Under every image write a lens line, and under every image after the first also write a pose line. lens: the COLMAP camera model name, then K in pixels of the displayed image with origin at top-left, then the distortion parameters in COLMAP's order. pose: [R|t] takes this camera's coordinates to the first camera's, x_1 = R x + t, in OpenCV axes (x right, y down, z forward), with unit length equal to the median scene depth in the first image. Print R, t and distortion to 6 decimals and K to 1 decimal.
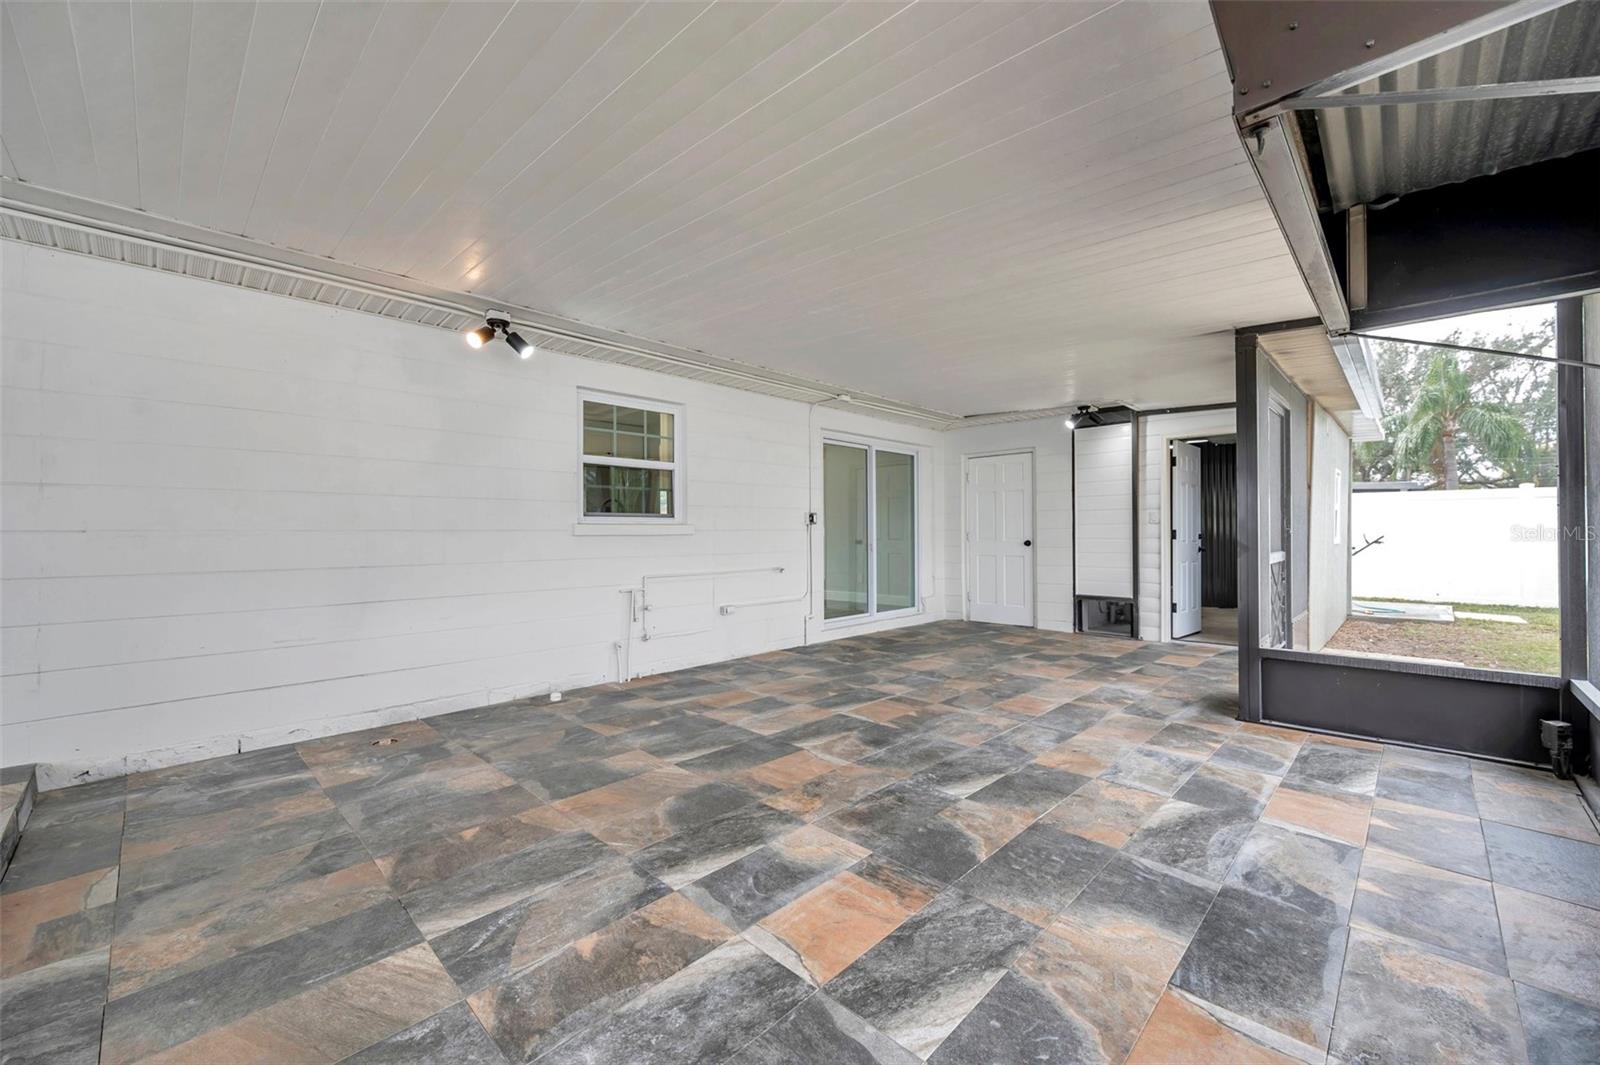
lens RADIAL K [[631.5, 0, 802.4], [0, 631.5, 530.9], [0, 0, 1]] dist [-0.003170, -0.000030]
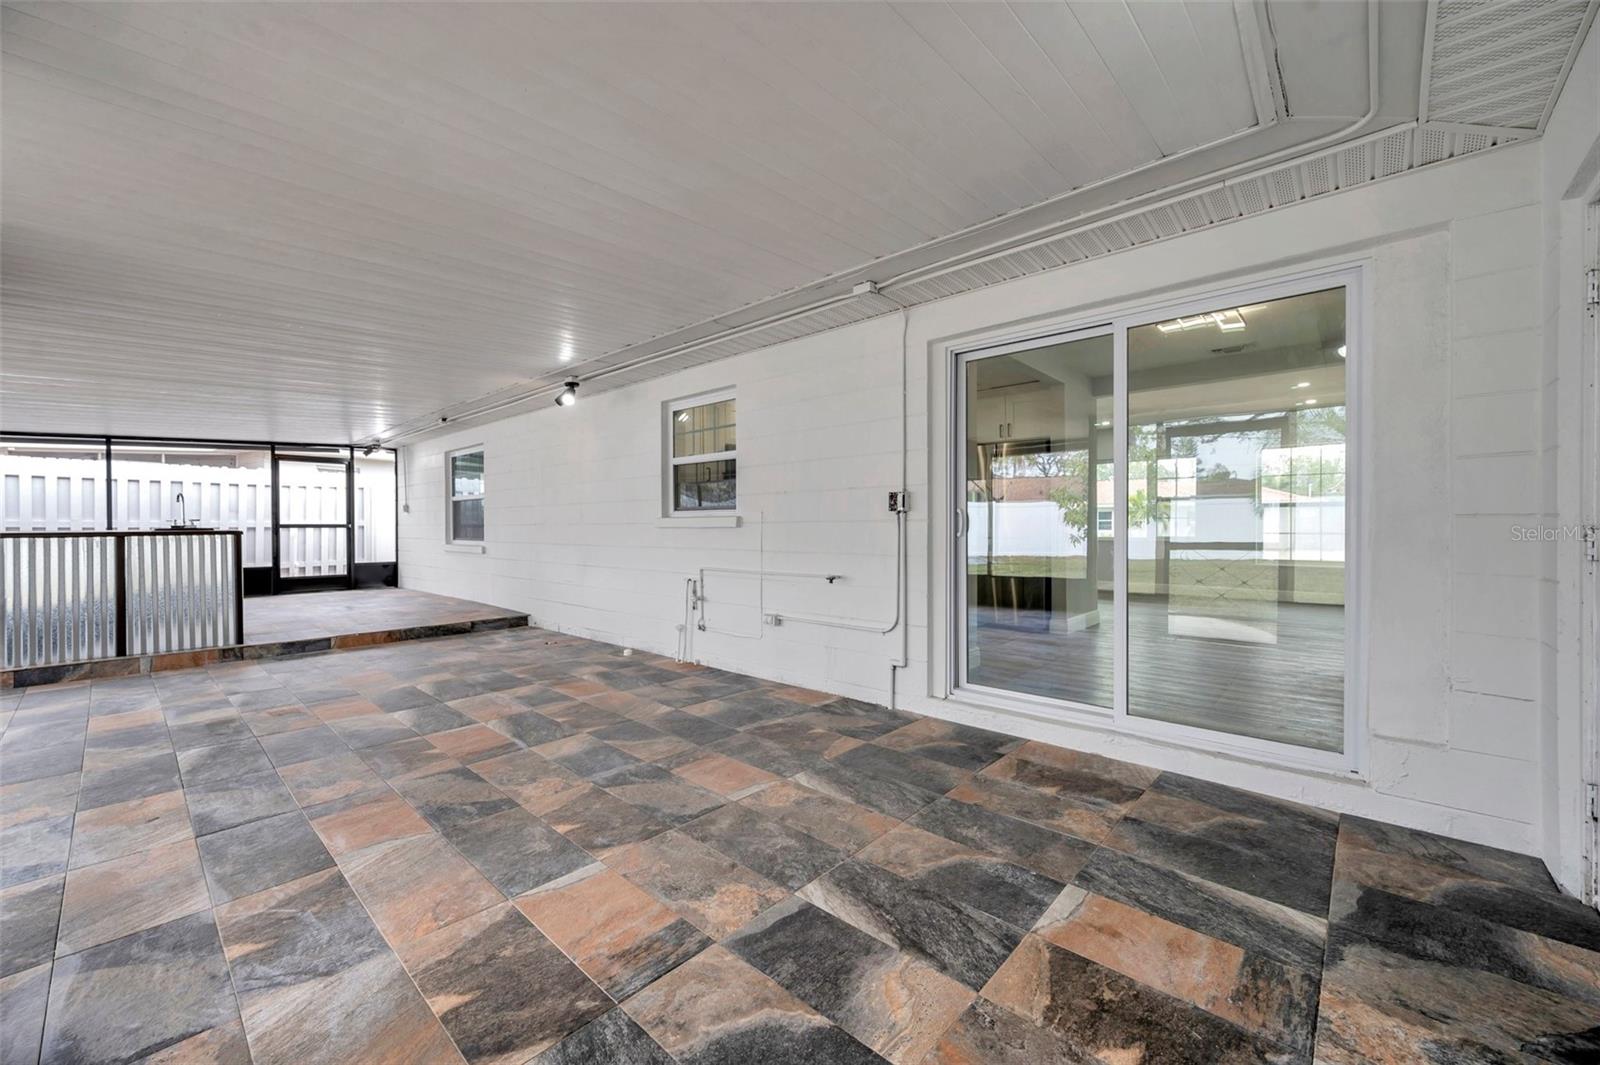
lens RADIAL K [[631.5, 0, 801.2], [0, 631.5, 527.4], [0, 0, 1]] dist [-0.003170, -0.000030]
pose [[0.039842, 0.008793, -0.999167, 0.943993], [0.004317, 0.999950, 0.008972, -0.001424], [0.999197, -0.004671, 0.039802, 1.362117]]
